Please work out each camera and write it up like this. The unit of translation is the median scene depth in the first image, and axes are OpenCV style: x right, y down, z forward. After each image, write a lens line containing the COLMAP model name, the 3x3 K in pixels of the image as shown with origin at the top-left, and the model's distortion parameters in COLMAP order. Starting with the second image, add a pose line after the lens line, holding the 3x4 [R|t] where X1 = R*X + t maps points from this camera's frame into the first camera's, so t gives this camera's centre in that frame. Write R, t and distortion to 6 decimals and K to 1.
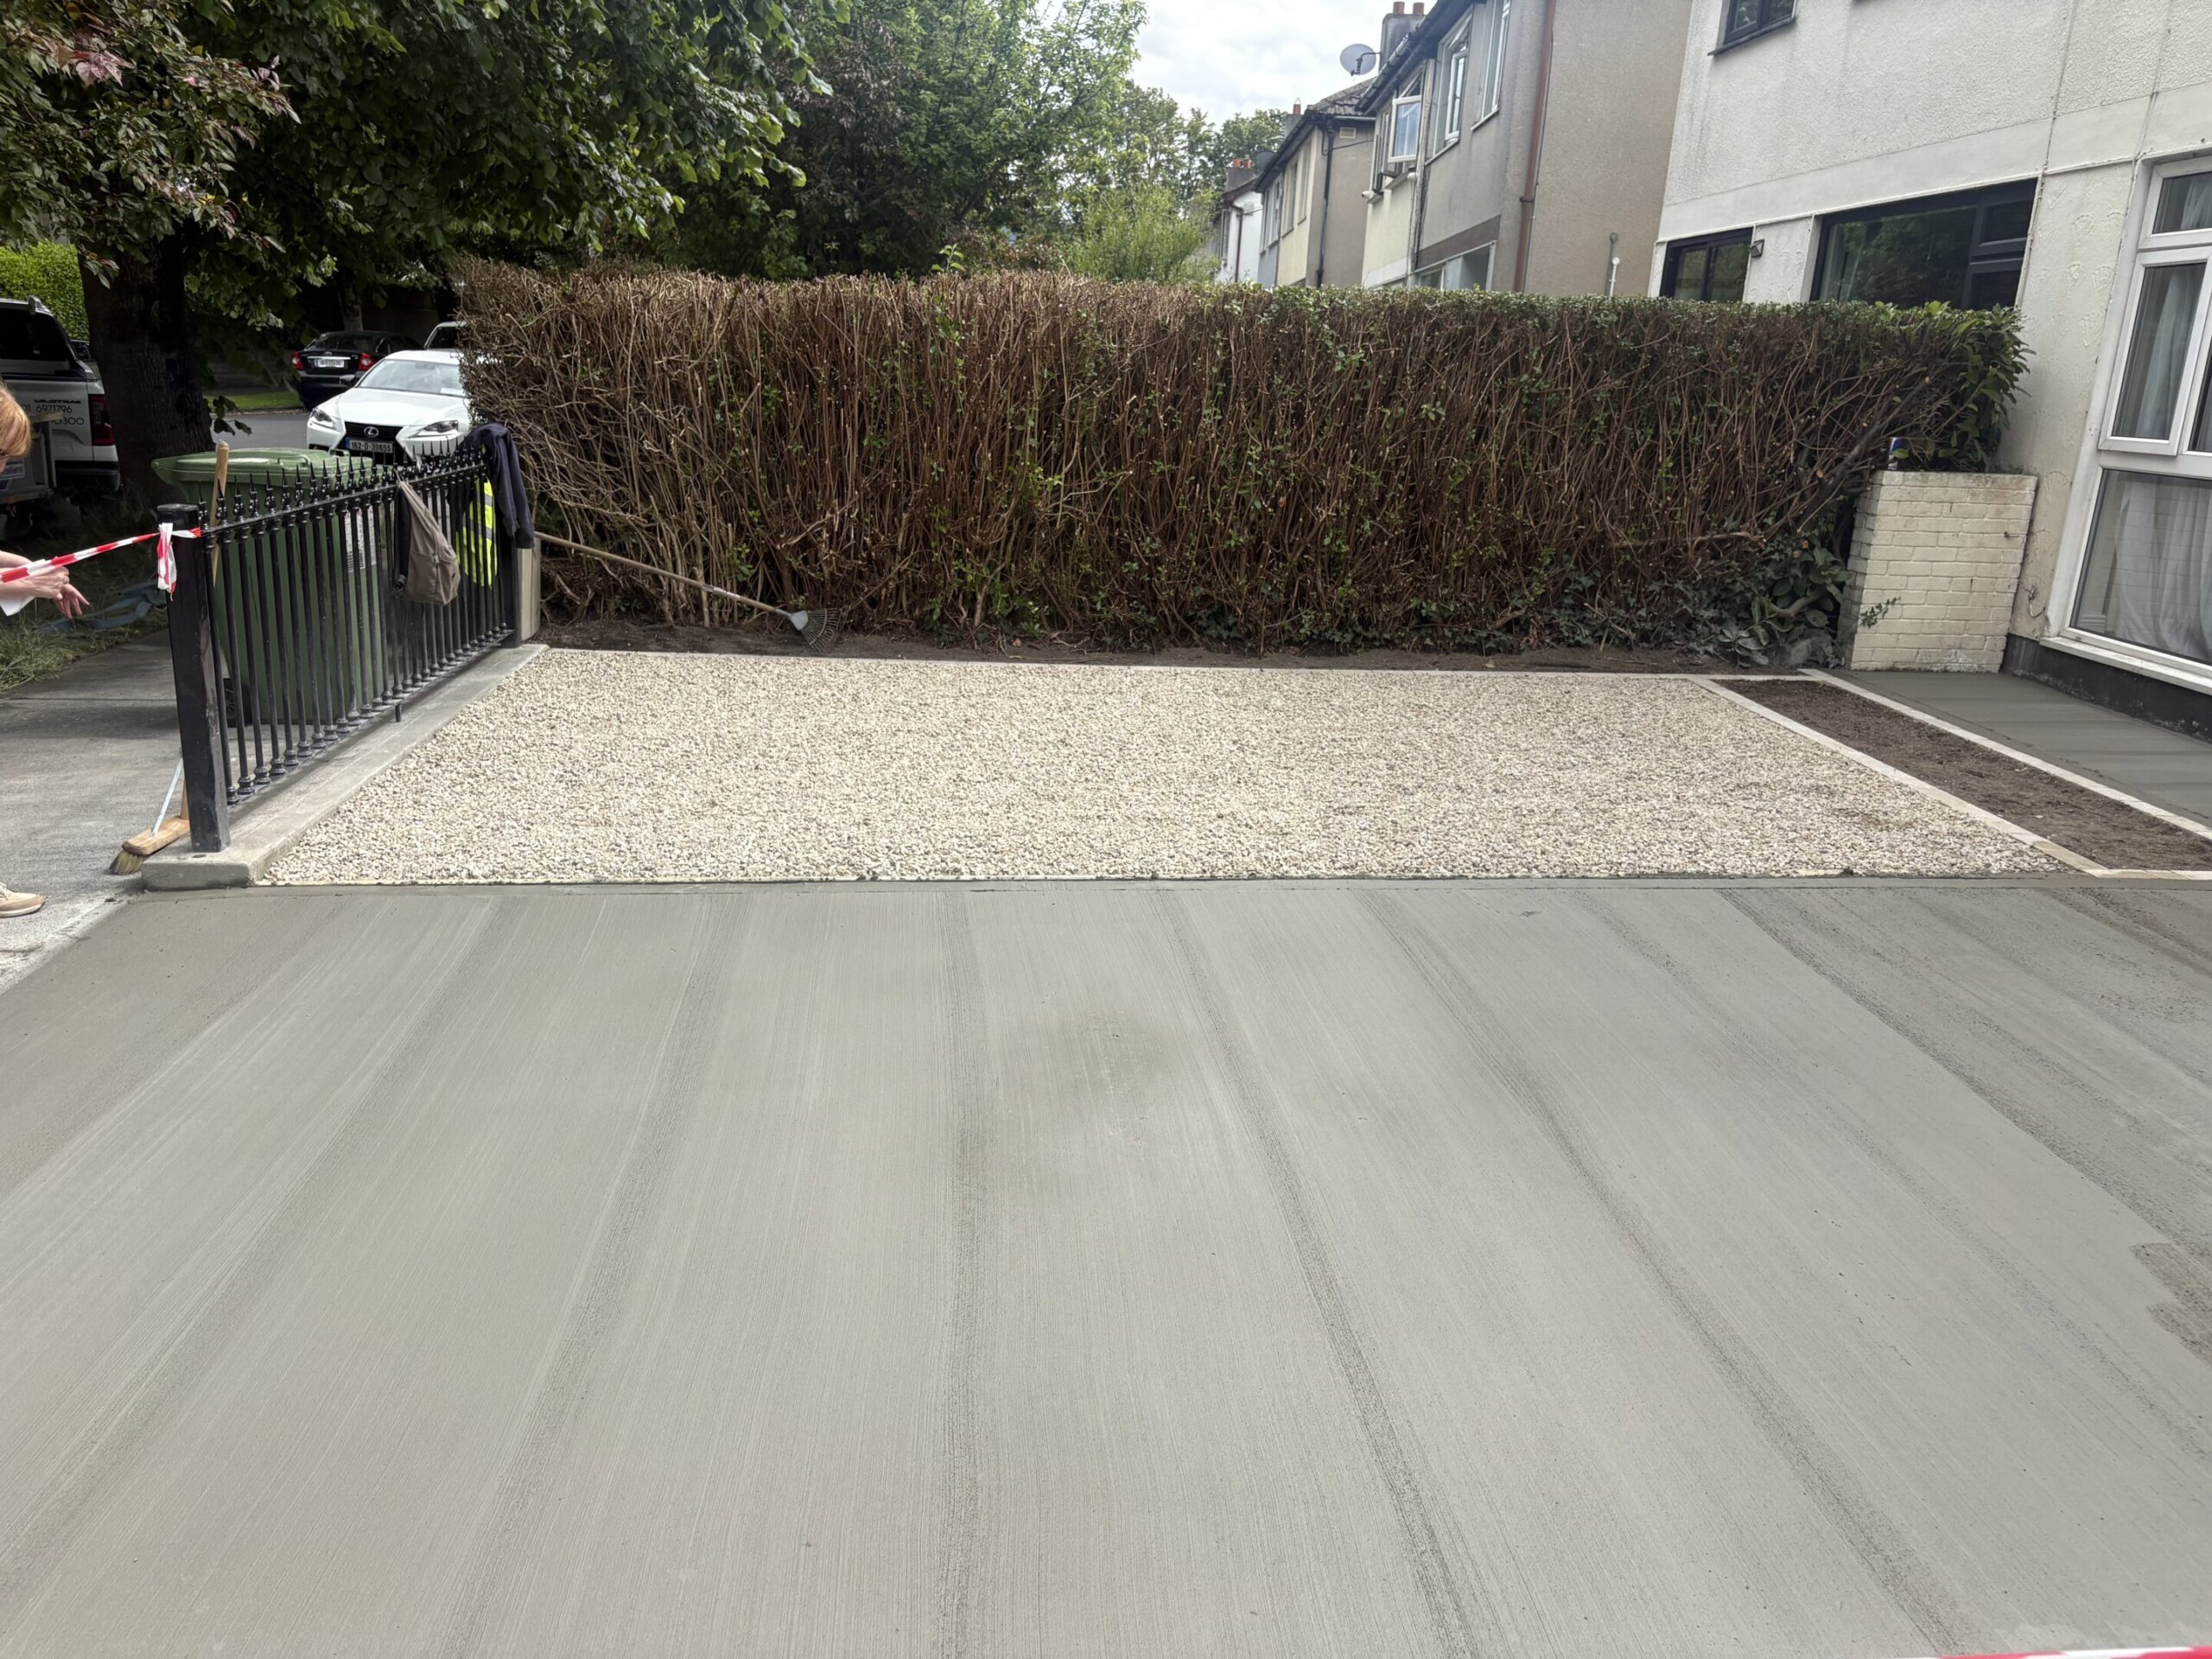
lens RADIAL K [[1673.7, 0, 1105.5], [0, 1673.7, 856.9], [0, 0, 1]] dist [0.048246, -0.049075]
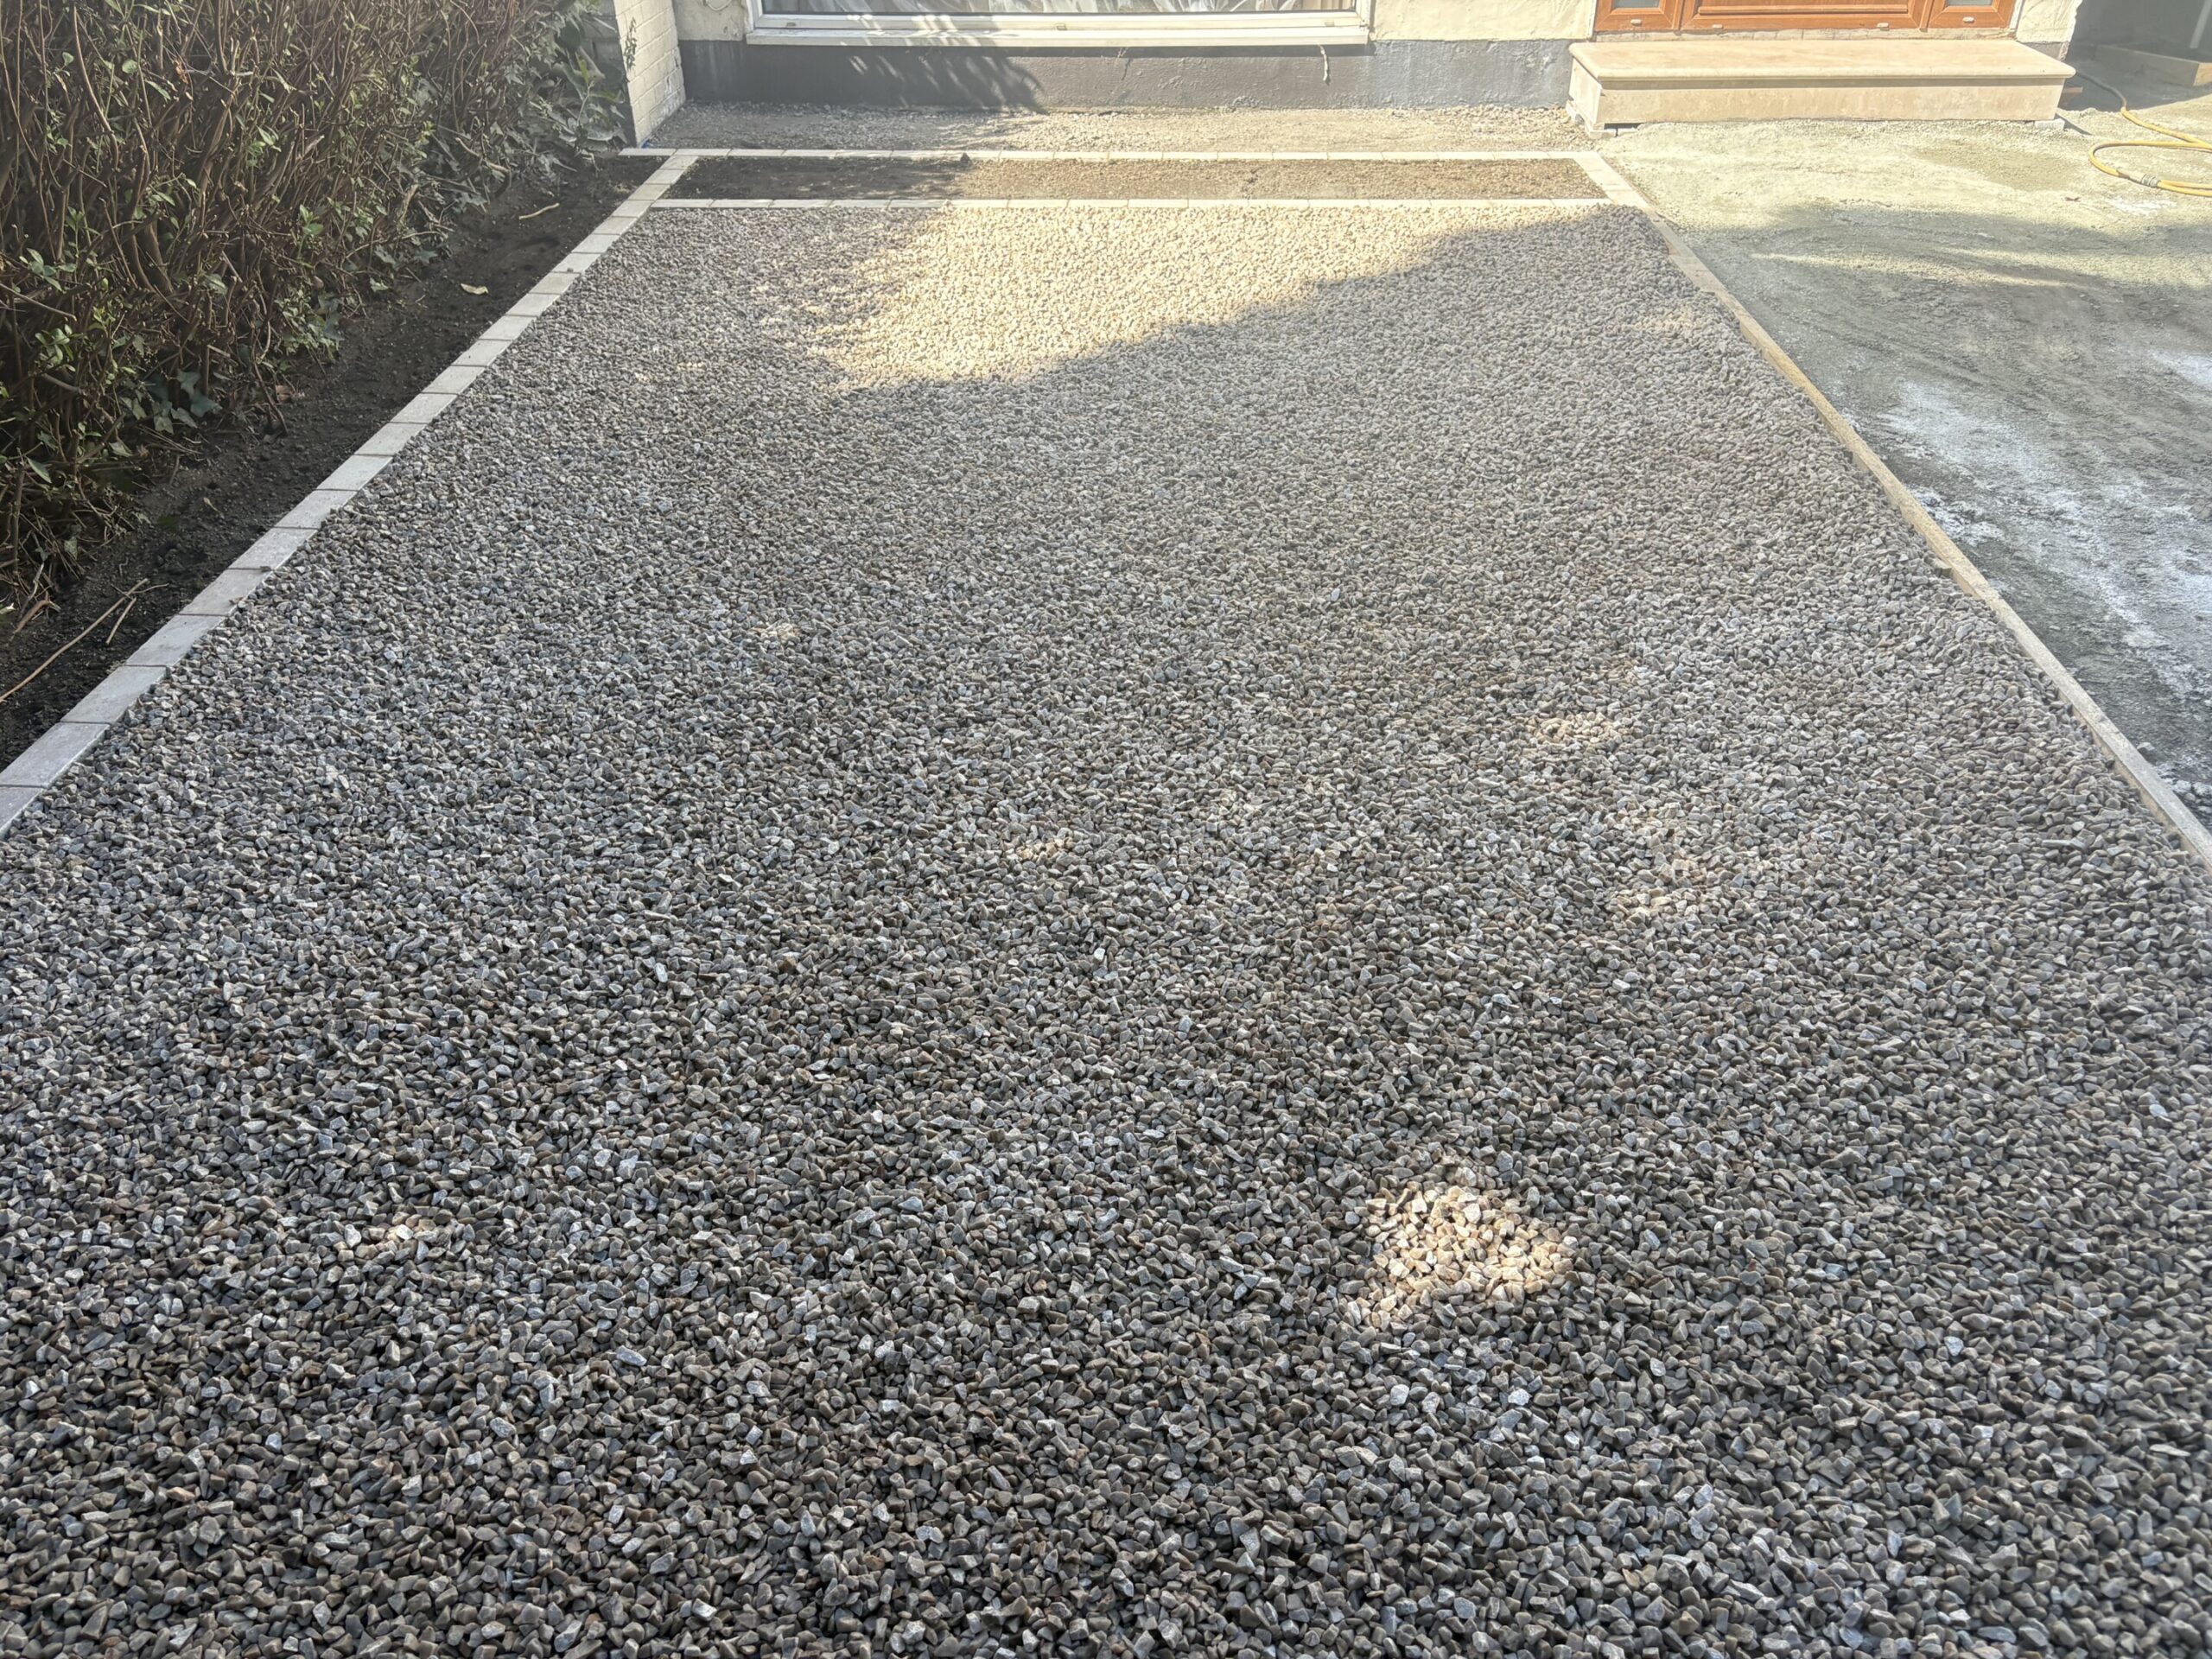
lens RADIAL K [[1673.7, 0, 1101.5], [0, 1673.7, 847.6], [0, 0, 1]] dist [0.048246, -0.049075]
pose [[0.078501, -0.597082, 0.798330, -0.333771], [0.295022, 0.778846, 0.553499, -0.224381], [-0.952260, 0.192074, 0.237292, 0.705653]]
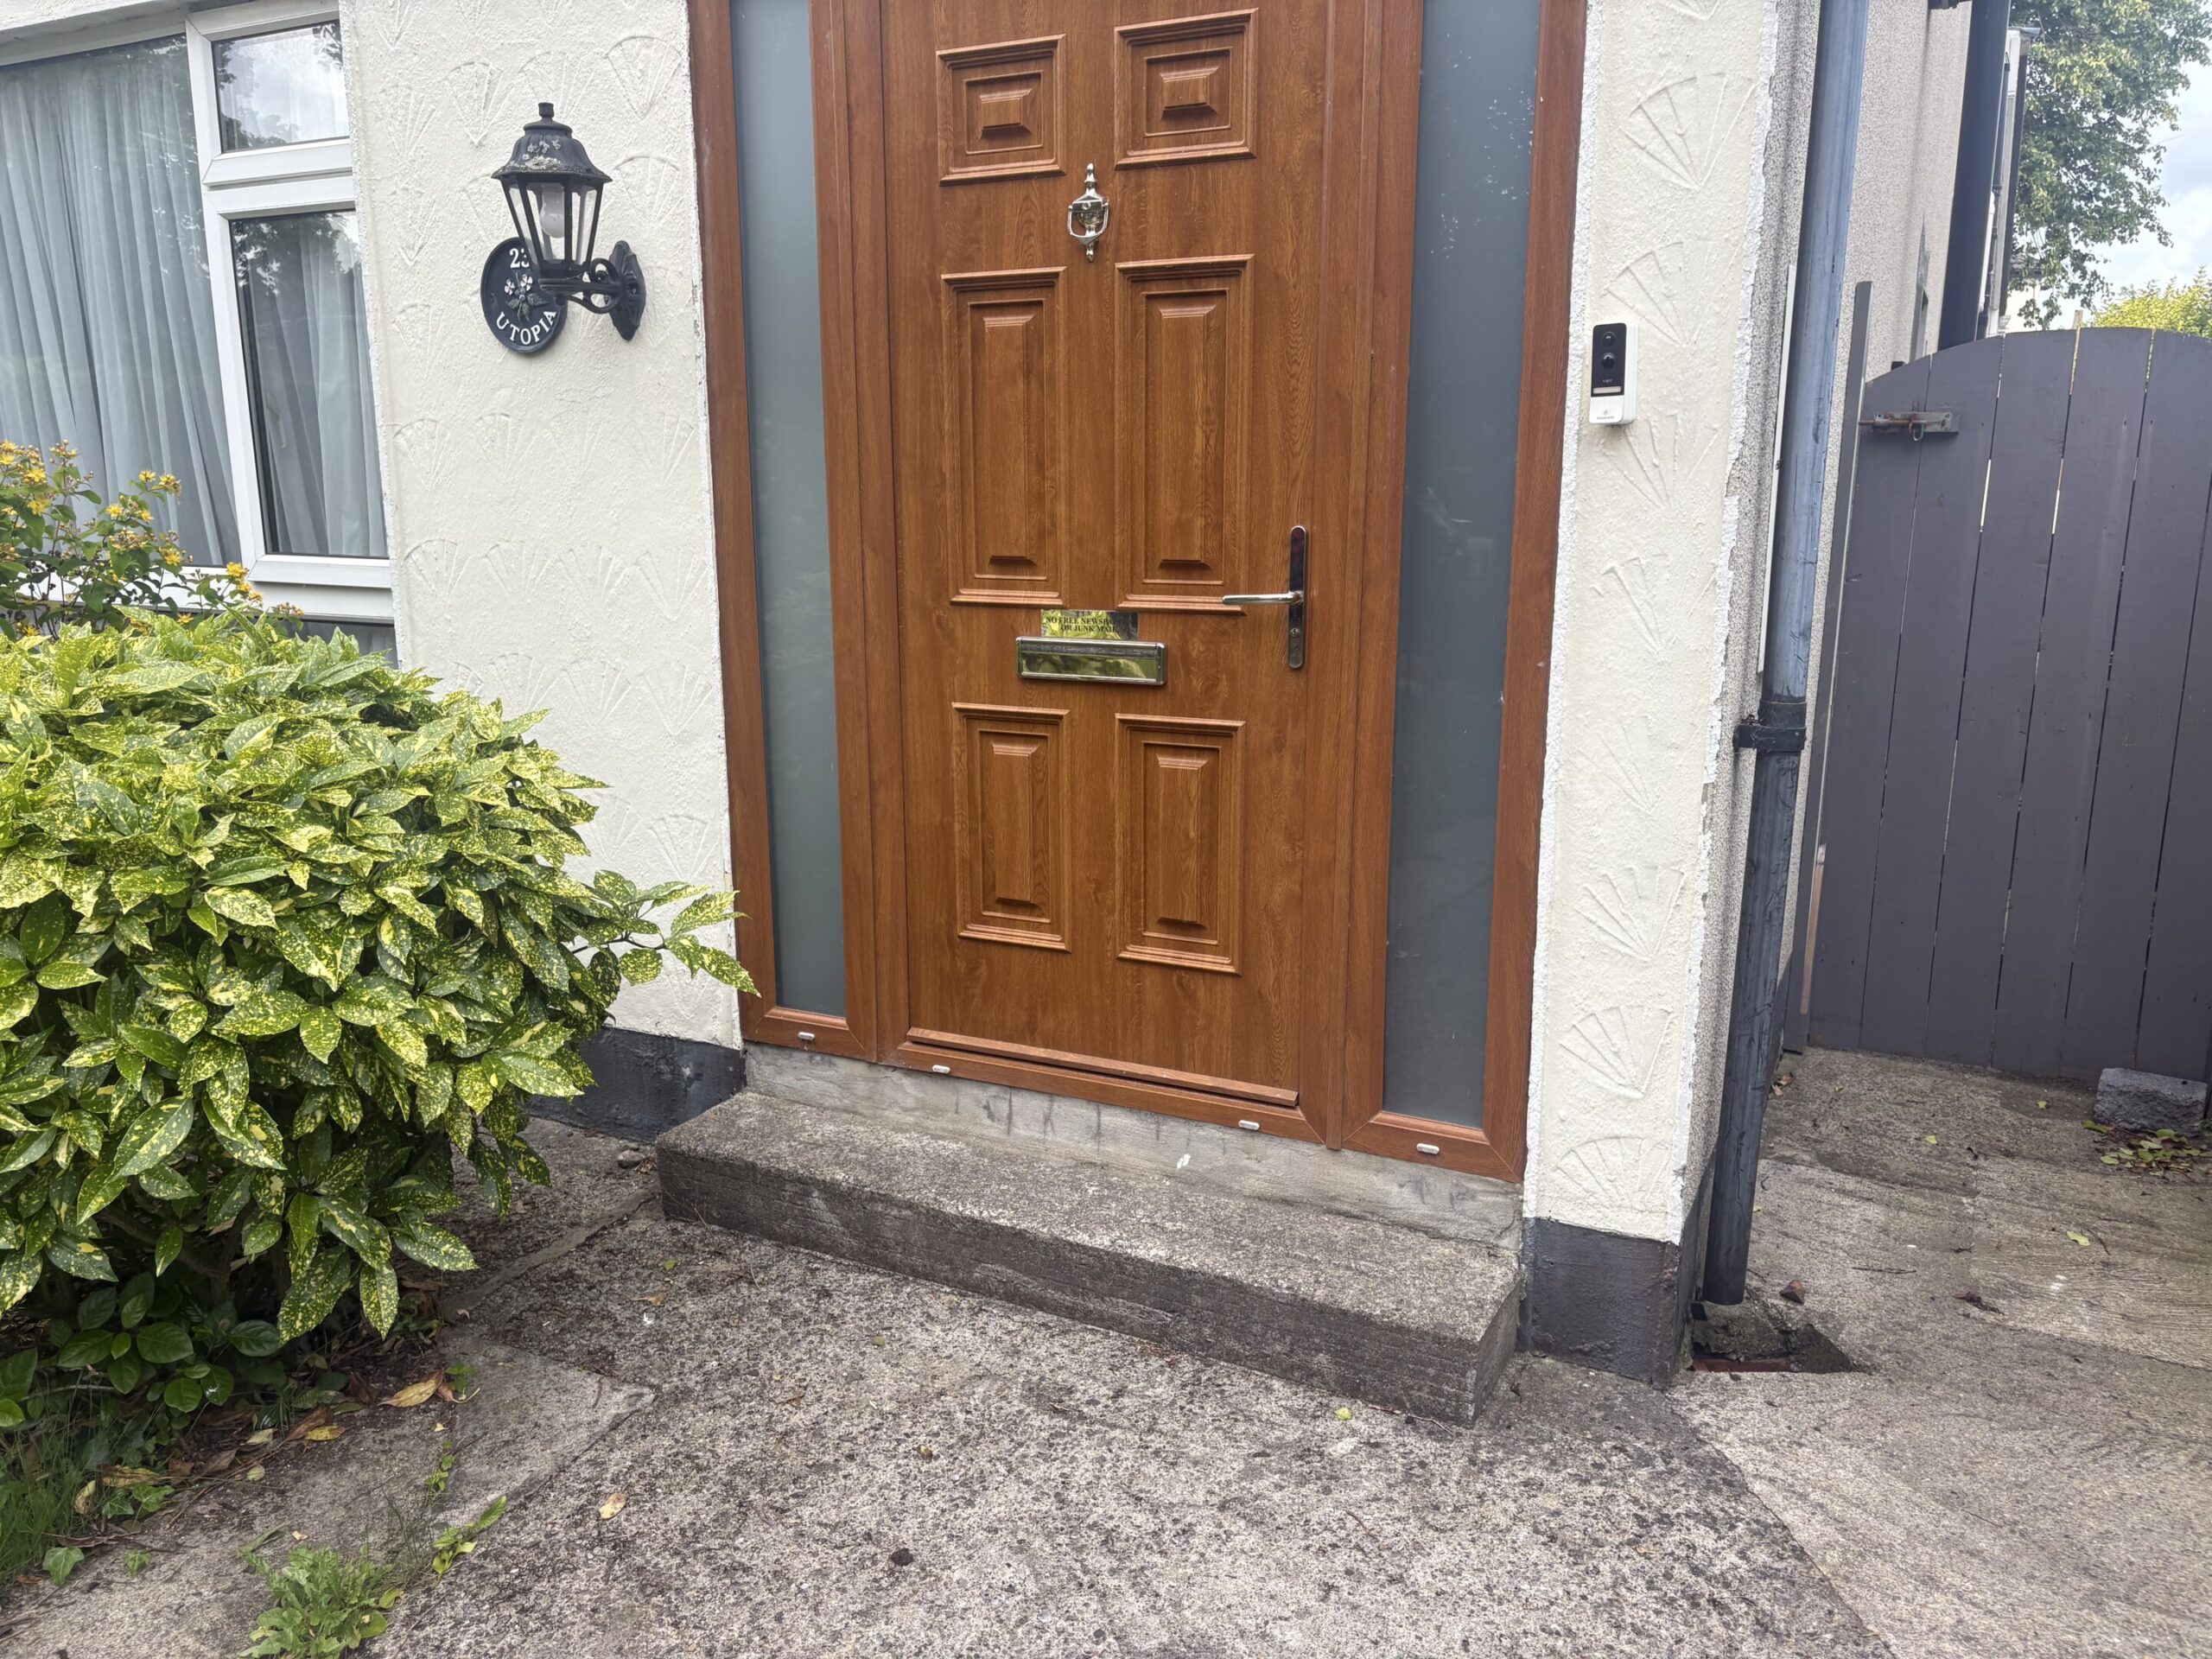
lens RADIAL K [[1673.7, 0, 1099.1], [0, 1673.7, 832.0], [0, 0, 1]] dist [0.048246, -0.049075]
pose [[0.497450, -0.222828, 0.838386, 0.268503], [0.267926, 0.958662, 0.095823, -0.077286], [-0.825081, 0.176959, 0.536588, 0.290034]]
